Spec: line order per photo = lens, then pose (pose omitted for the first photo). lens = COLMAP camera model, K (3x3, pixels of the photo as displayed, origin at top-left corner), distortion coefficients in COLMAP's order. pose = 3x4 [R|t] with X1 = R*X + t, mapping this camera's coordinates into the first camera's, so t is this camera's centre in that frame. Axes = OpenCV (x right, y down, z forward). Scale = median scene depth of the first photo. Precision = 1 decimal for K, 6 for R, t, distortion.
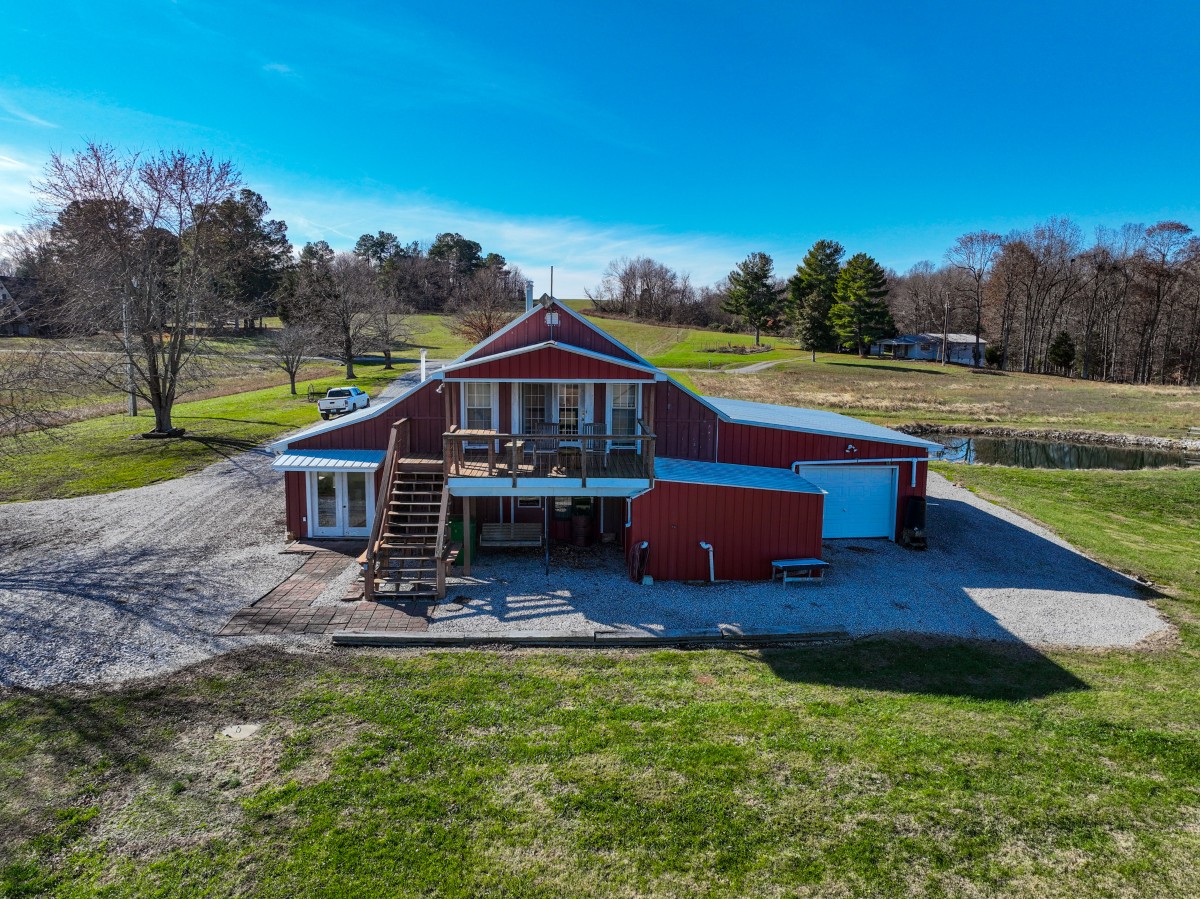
lens RADIAL K [[840.8, 0, 600.0], [0, 840.8, 449.5], [0, 0, 1]] dist [0.004723, -0.000414]
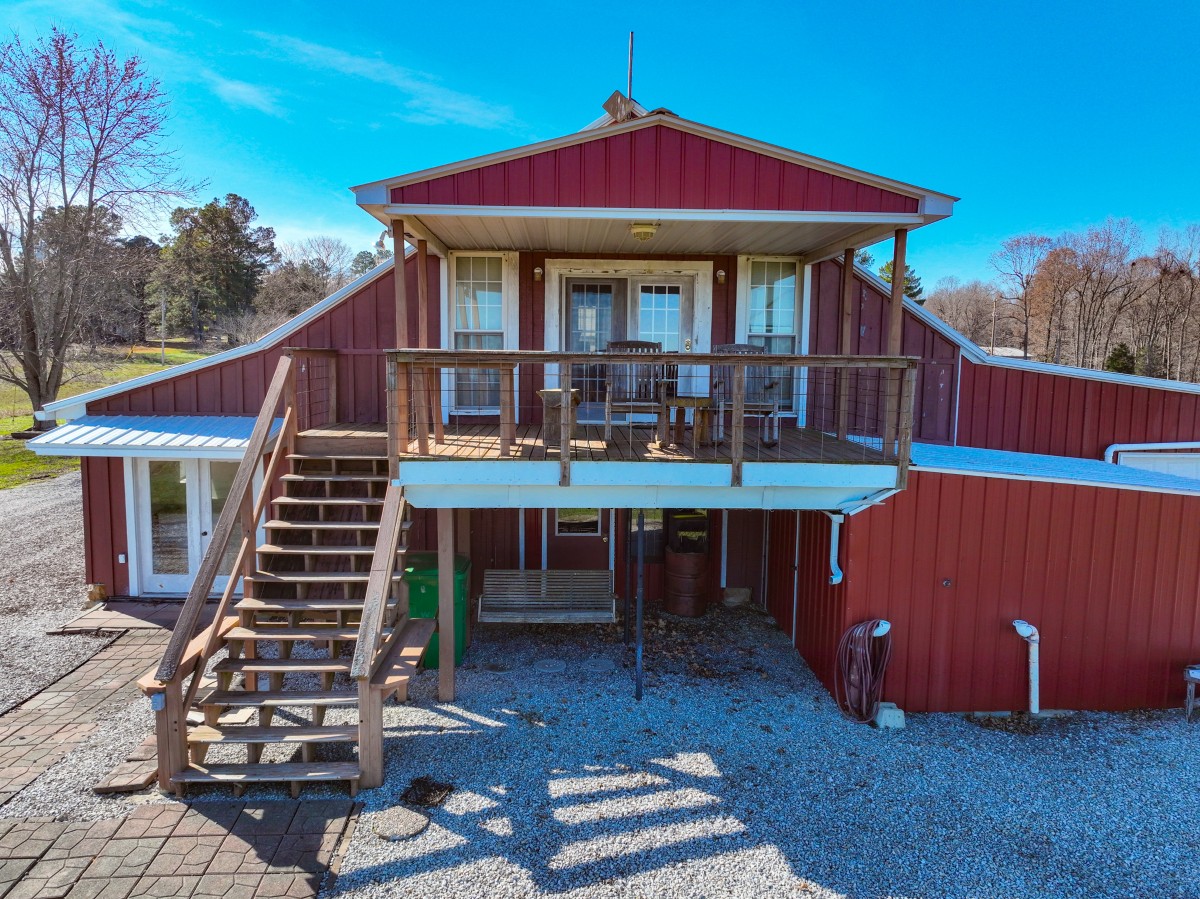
lens RADIAL K [[840.8, 0, 600.0], [0, 840.8, 449.5], [0, 0, 1]] dist [0.004723, -0.000414]
pose [[0.999999, 0.001334, -0.000596, -0.082025], [-0.001353, 0.999448, -0.033182, 0.039745], [0.000551, 0.033183, 0.999449, 0.579245]]
